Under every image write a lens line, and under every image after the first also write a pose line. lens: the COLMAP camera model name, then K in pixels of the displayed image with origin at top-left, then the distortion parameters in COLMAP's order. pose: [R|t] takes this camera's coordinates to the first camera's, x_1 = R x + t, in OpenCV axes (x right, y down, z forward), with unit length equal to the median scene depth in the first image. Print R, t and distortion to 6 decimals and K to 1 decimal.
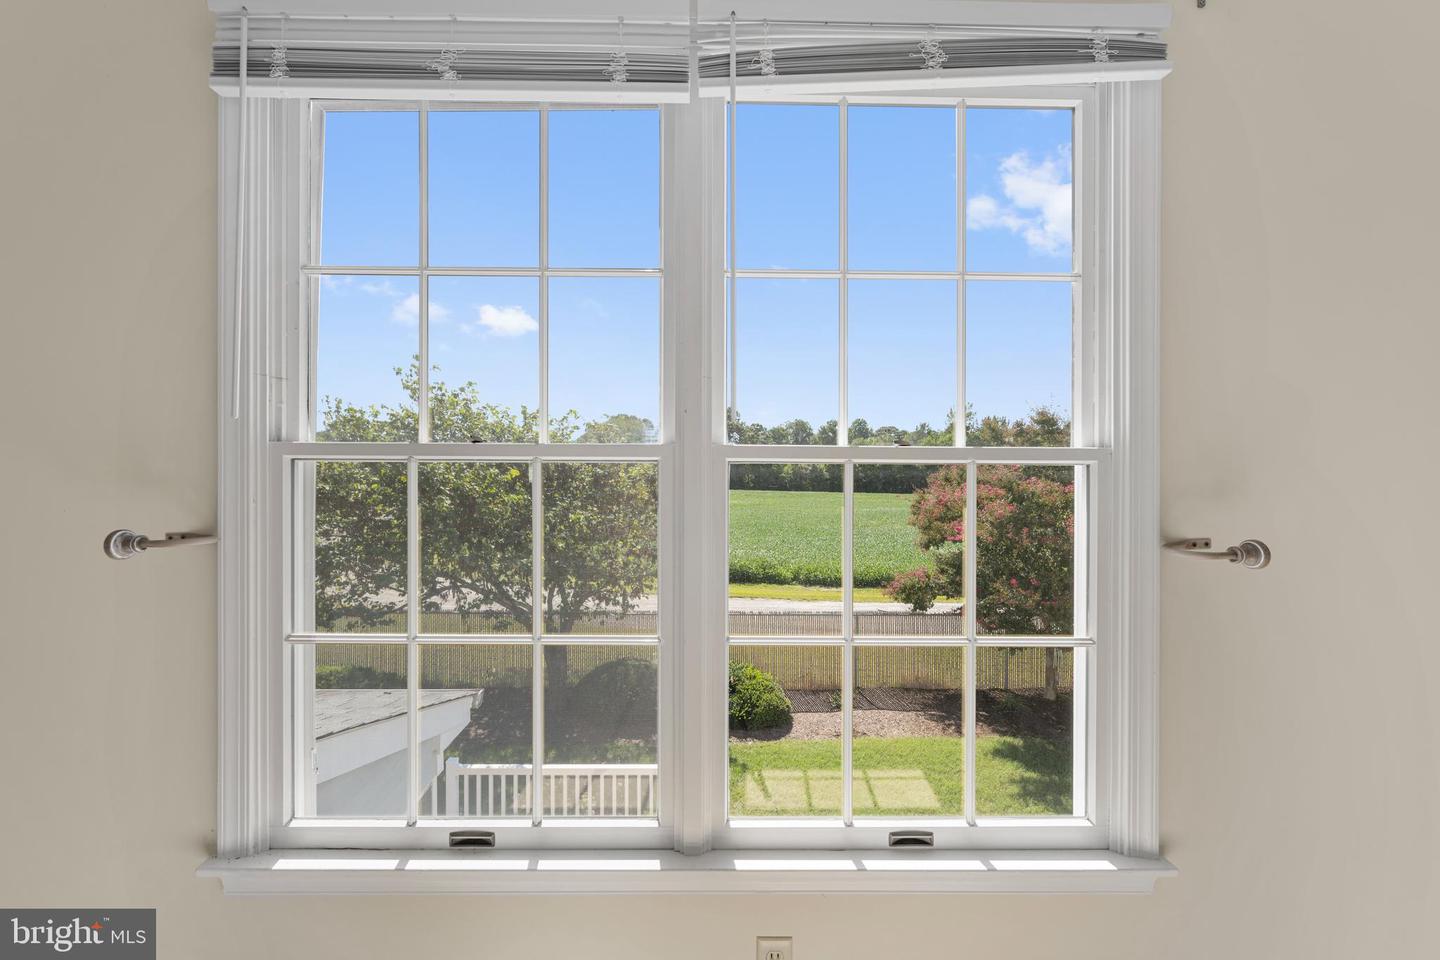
lens RADIAL K [[598.2, 0, 720.0], [0, 598.2, 480.0], [0, 0, 1]] dist [-0.001144, -0.000187]
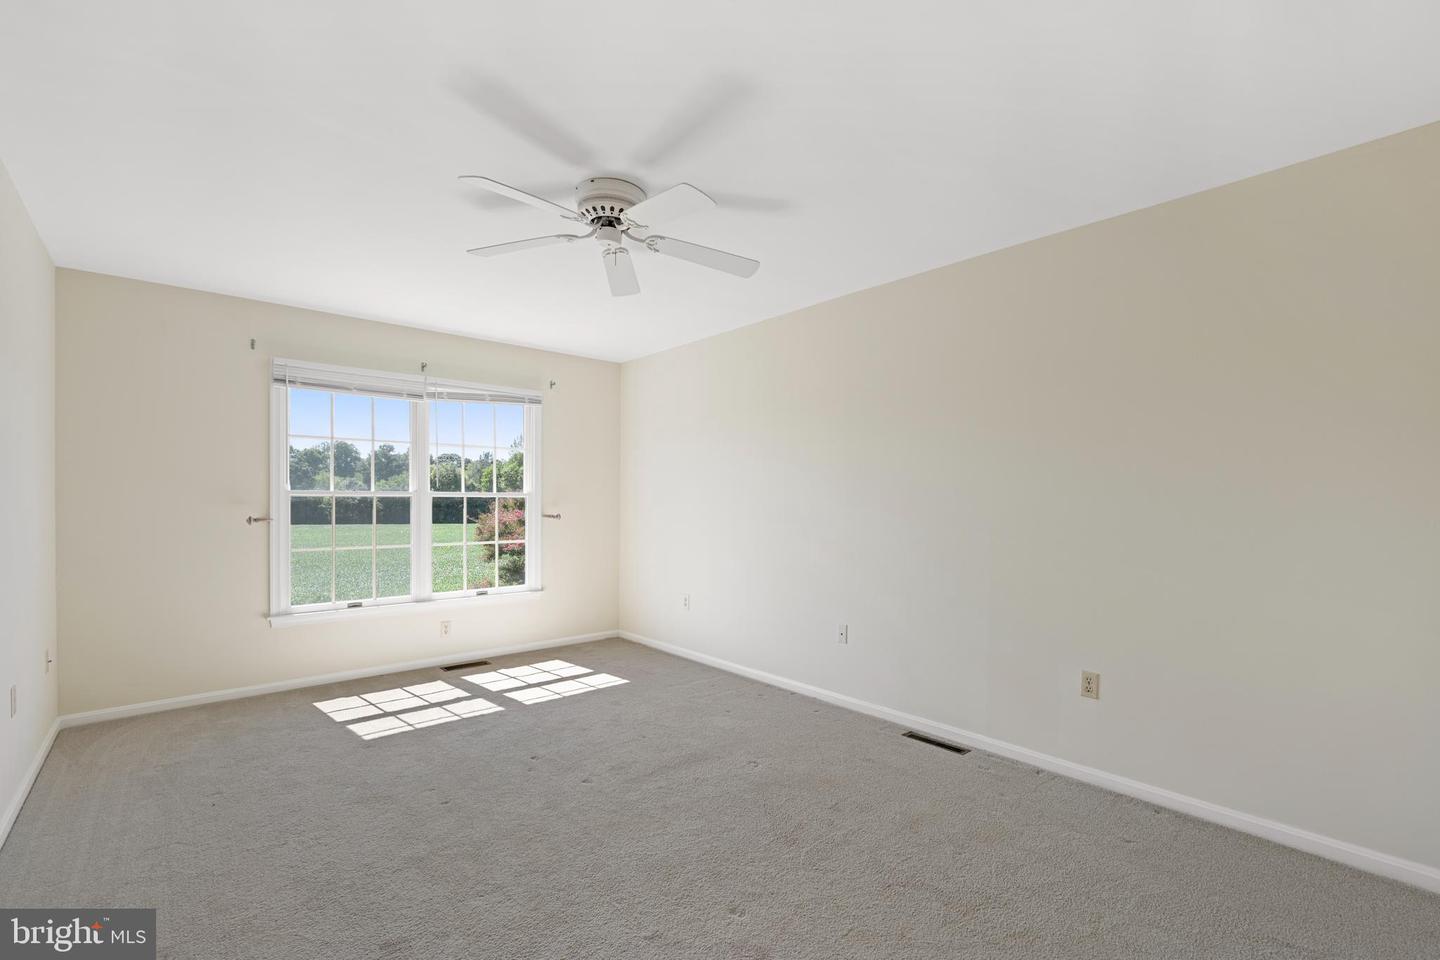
lens RADIAL K [[635.5, 0, 717.5], [0, 635.5, 499.2], [0, 0, 1]] dist [-0.001621, -0.000174]
pose [[0.780803, -0.000663, 0.624776, -1.113467], [0.011704, 0.999839, -0.013565, 0.062792], [-0.624667, 0.017904, 0.780686, -3.313583]]
